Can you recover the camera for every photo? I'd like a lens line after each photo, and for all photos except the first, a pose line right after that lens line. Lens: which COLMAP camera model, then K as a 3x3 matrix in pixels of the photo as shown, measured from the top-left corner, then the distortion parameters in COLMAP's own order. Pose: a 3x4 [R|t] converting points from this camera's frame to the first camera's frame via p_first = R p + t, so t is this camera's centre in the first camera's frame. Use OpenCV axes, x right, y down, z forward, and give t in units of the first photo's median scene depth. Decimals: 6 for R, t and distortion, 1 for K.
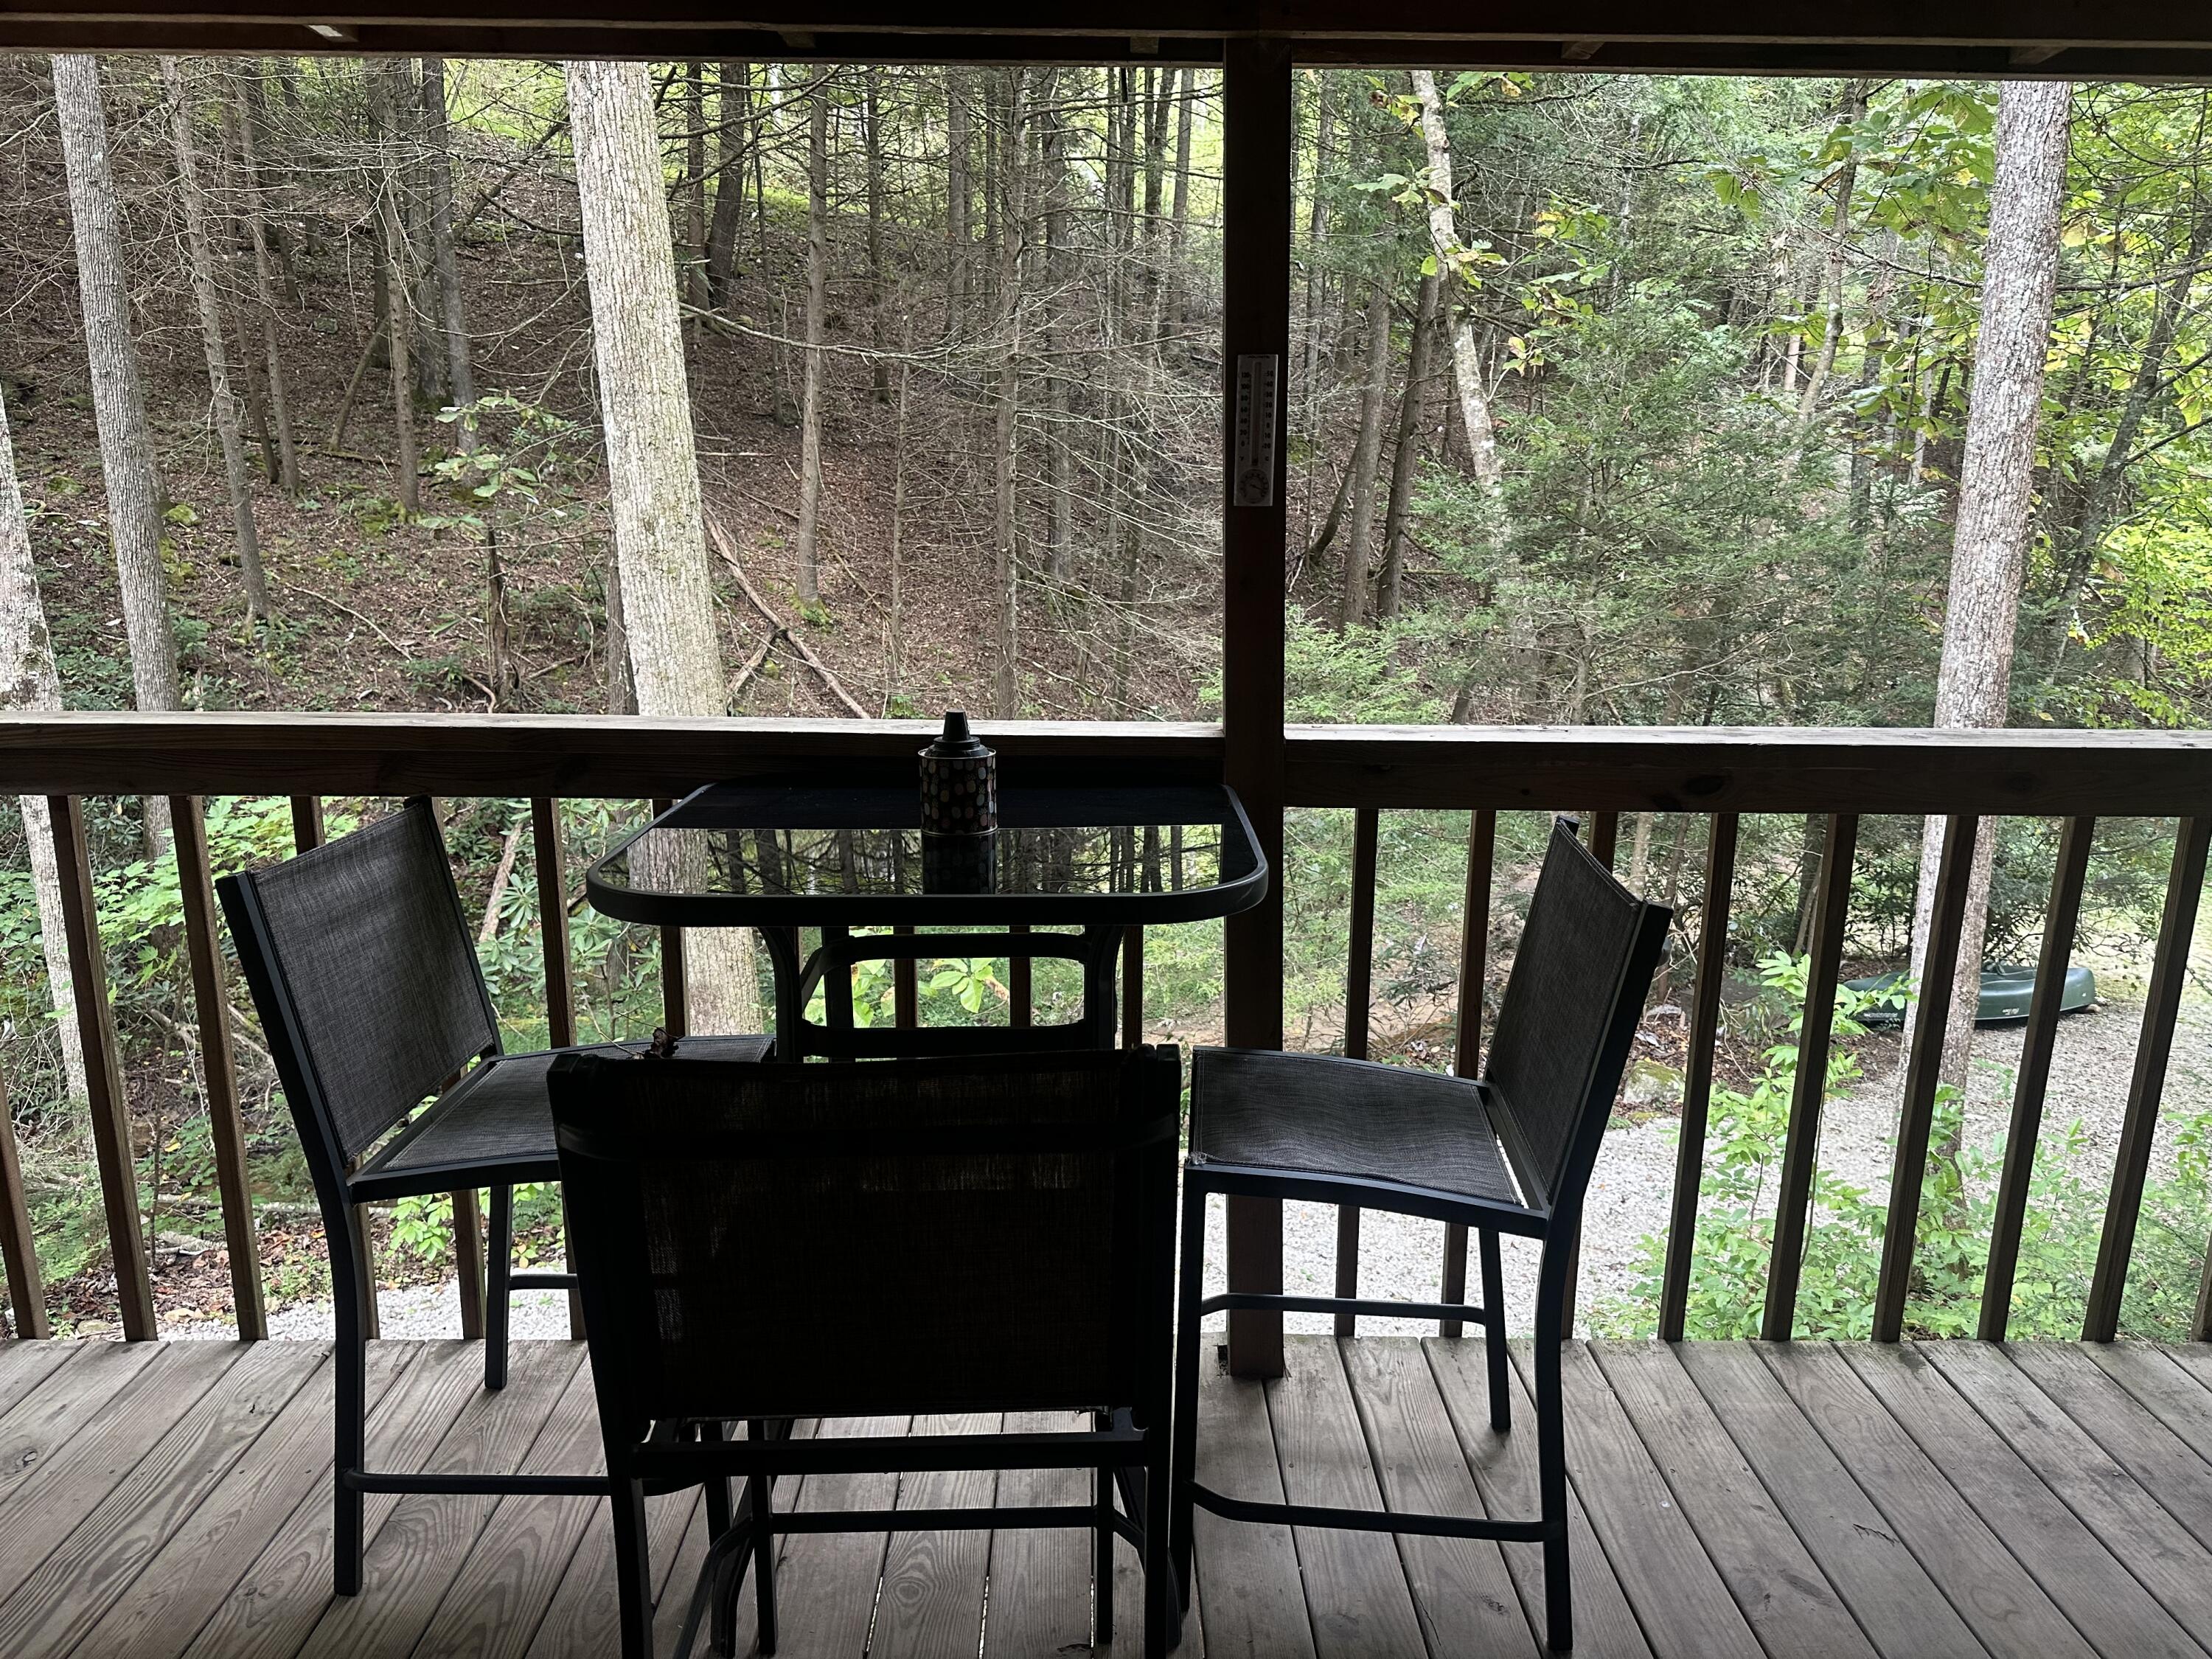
lens RADIAL K [[1542.7, 0, 1106.0], [0, 1542.7, 829.5], [0, 0, 1]] dist [0.074849, -0.108286]
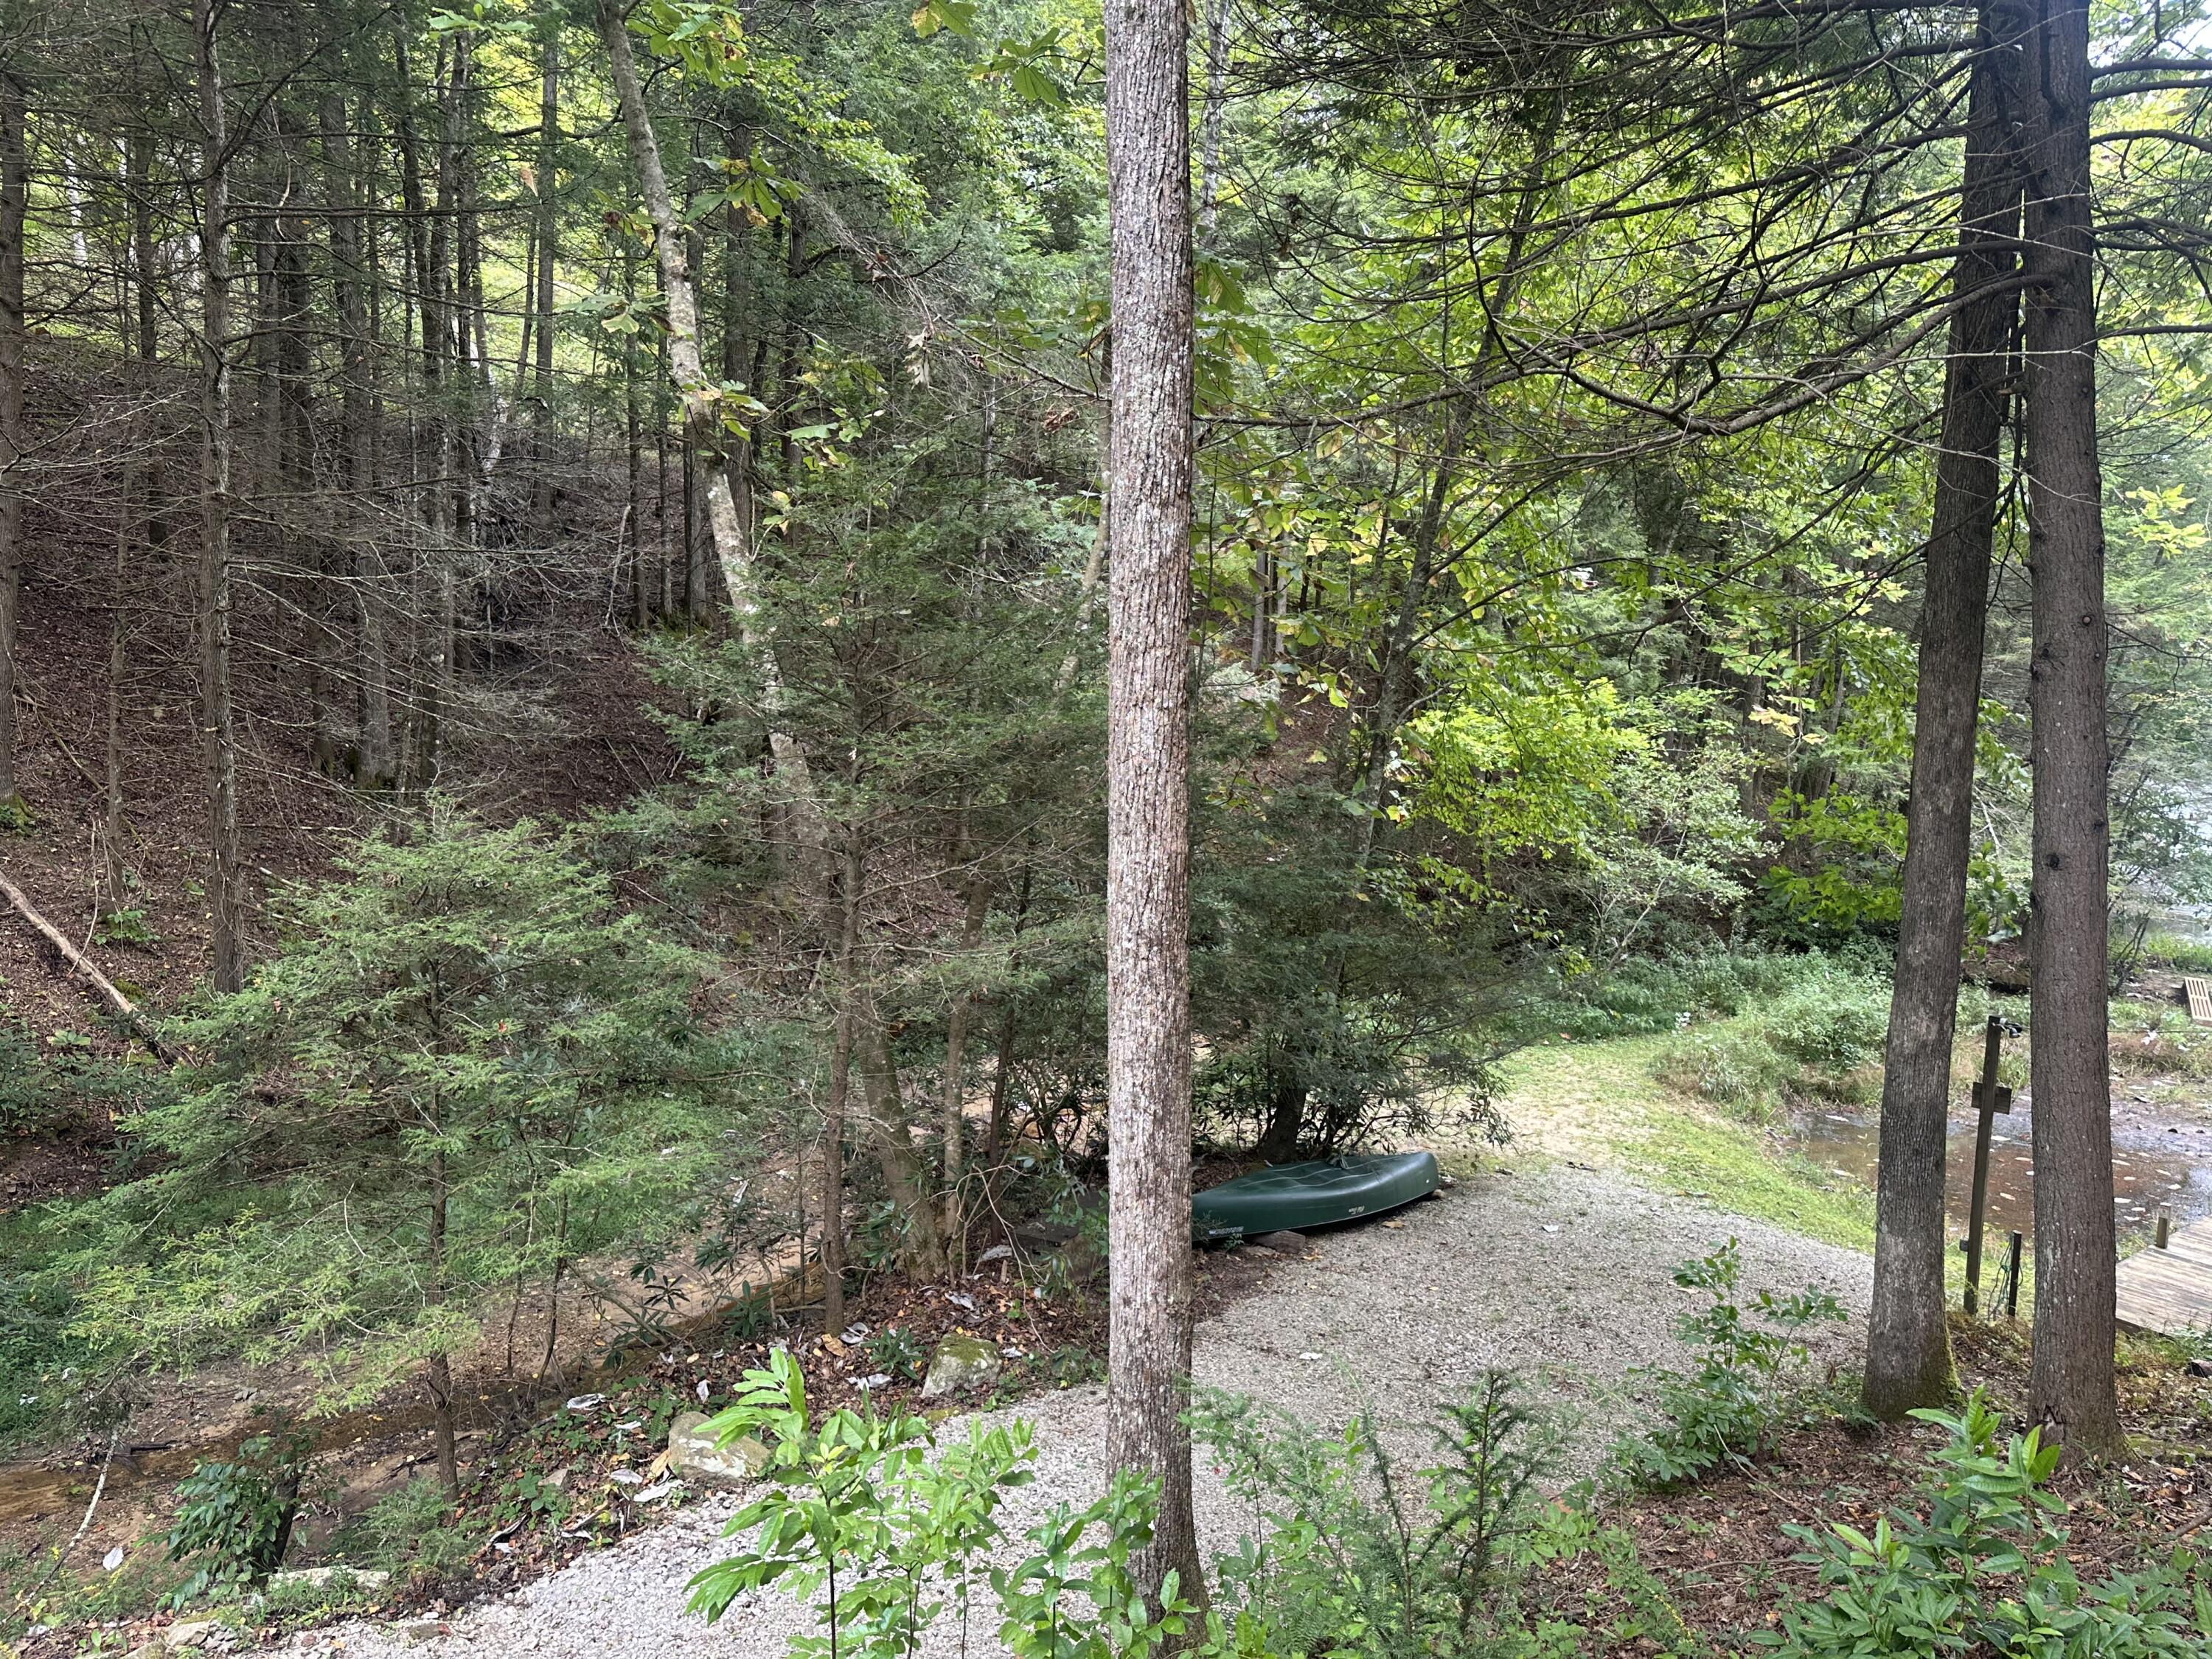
lens RADIAL K [[1542.7, 0, 1106.0], [0, 1542.7, 829.5], [0, 0, 1]] dist [0.074849, -0.108286]
pose [[0.945888, -0.023206, 0.323662, 0.294483], [0.061997, 0.991989, -0.110062, -0.041039], [-0.318516, 0.124173, 0.939749, 0.290742]]
